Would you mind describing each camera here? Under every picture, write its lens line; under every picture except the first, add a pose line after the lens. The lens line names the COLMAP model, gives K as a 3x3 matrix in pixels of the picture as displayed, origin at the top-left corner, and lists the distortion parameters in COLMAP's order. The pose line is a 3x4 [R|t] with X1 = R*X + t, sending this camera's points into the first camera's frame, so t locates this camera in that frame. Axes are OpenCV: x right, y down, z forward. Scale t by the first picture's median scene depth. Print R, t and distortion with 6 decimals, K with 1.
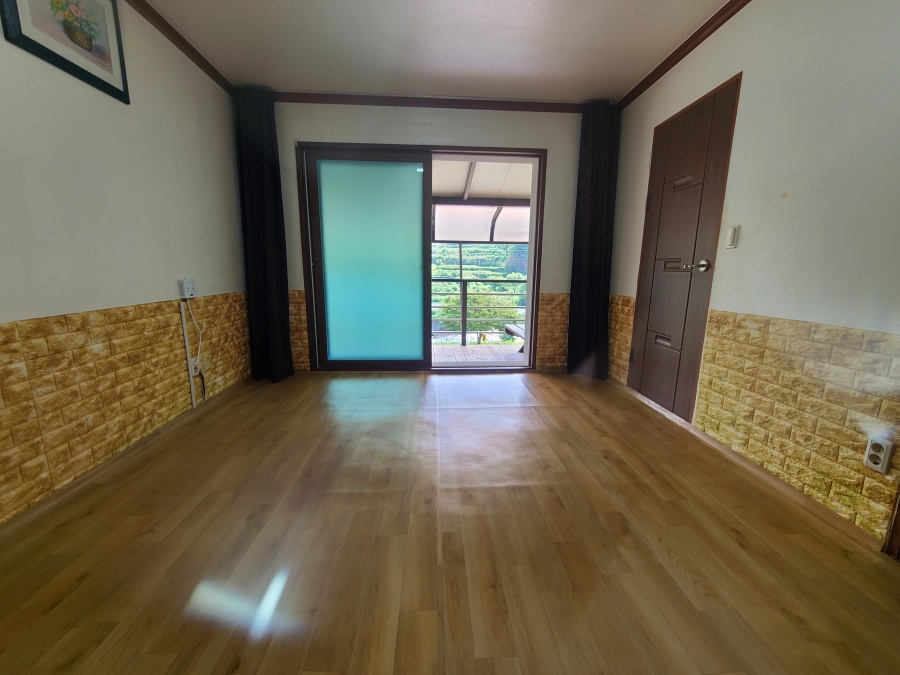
lens RADIAL K [[367.5, 0, 453.6], [0, 367.5, 338.5], [0, 0, 1]] dist [0.001189, 0.000548]
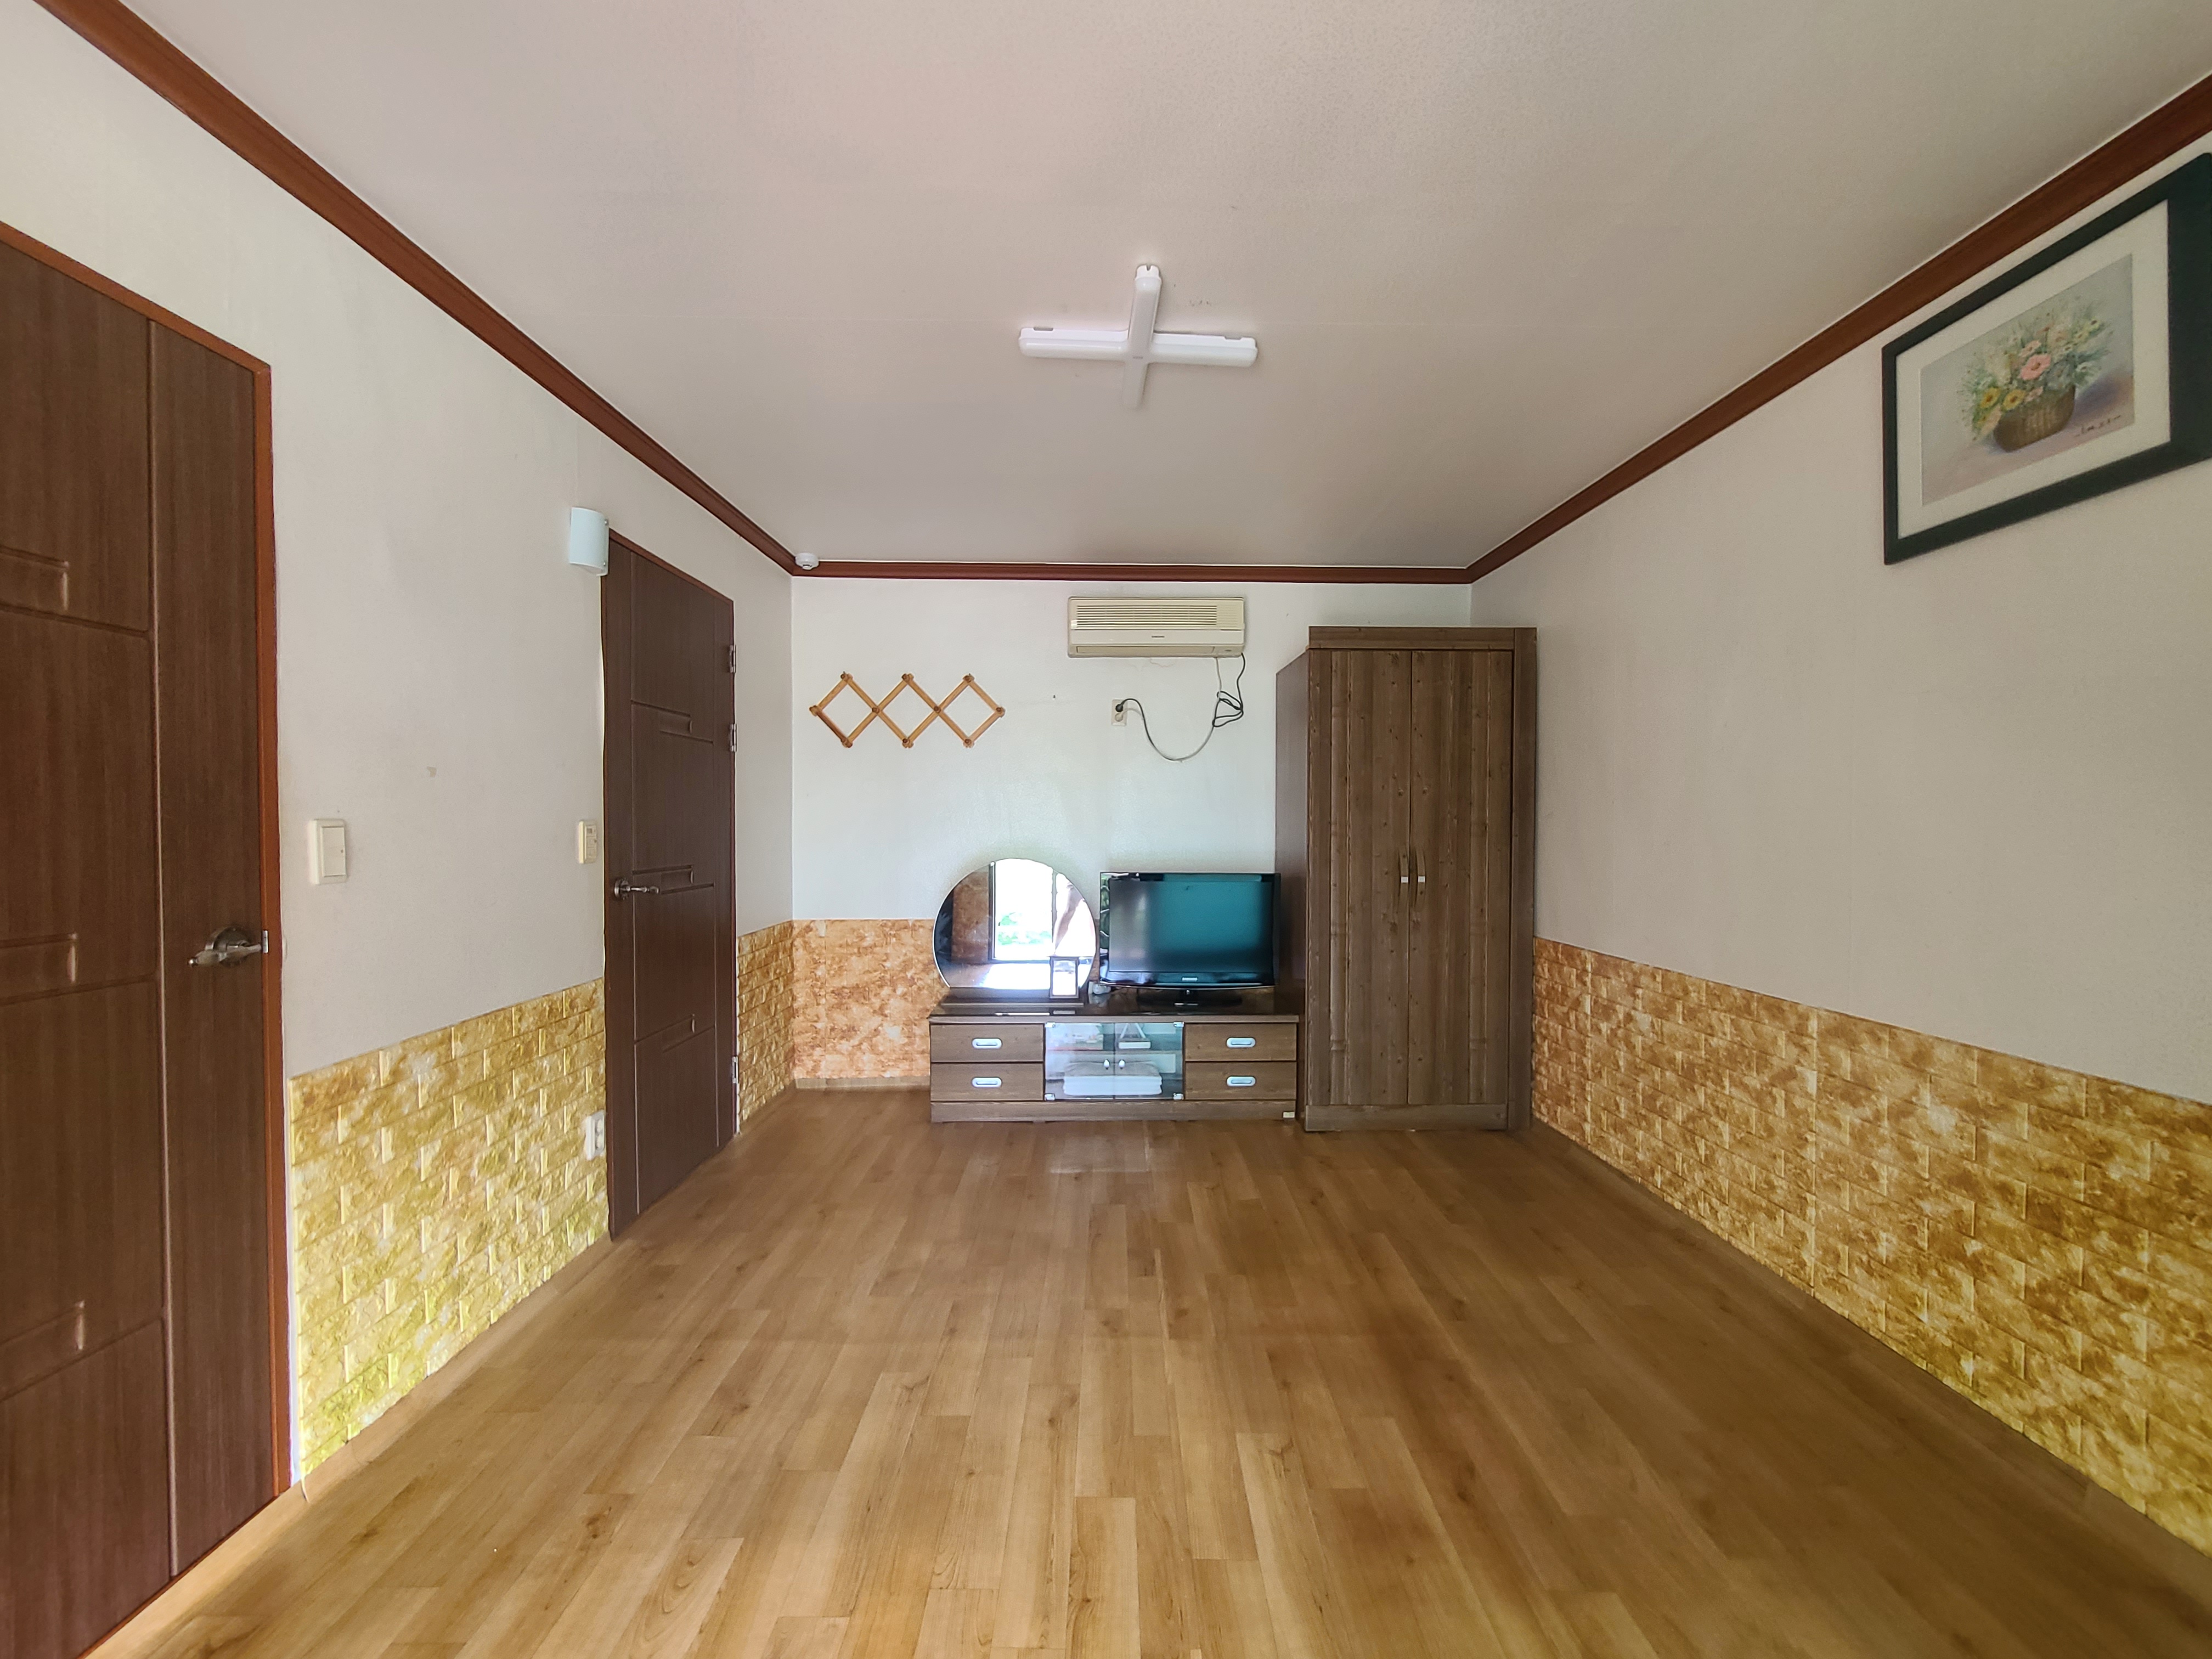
lens RADIAL K [[903.3, 0, 1115.0], [0, 903.3, 831.8], [0, 0, 1]] dist [0.001189, 0.000548]
pose [[-0.998766, -0.012650, 0.048019, -0.019510], [-0.002728, 0.979527, 0.201294, -0.508330], [-0.049582, 0.200914, -0.978353, 1.947674]]
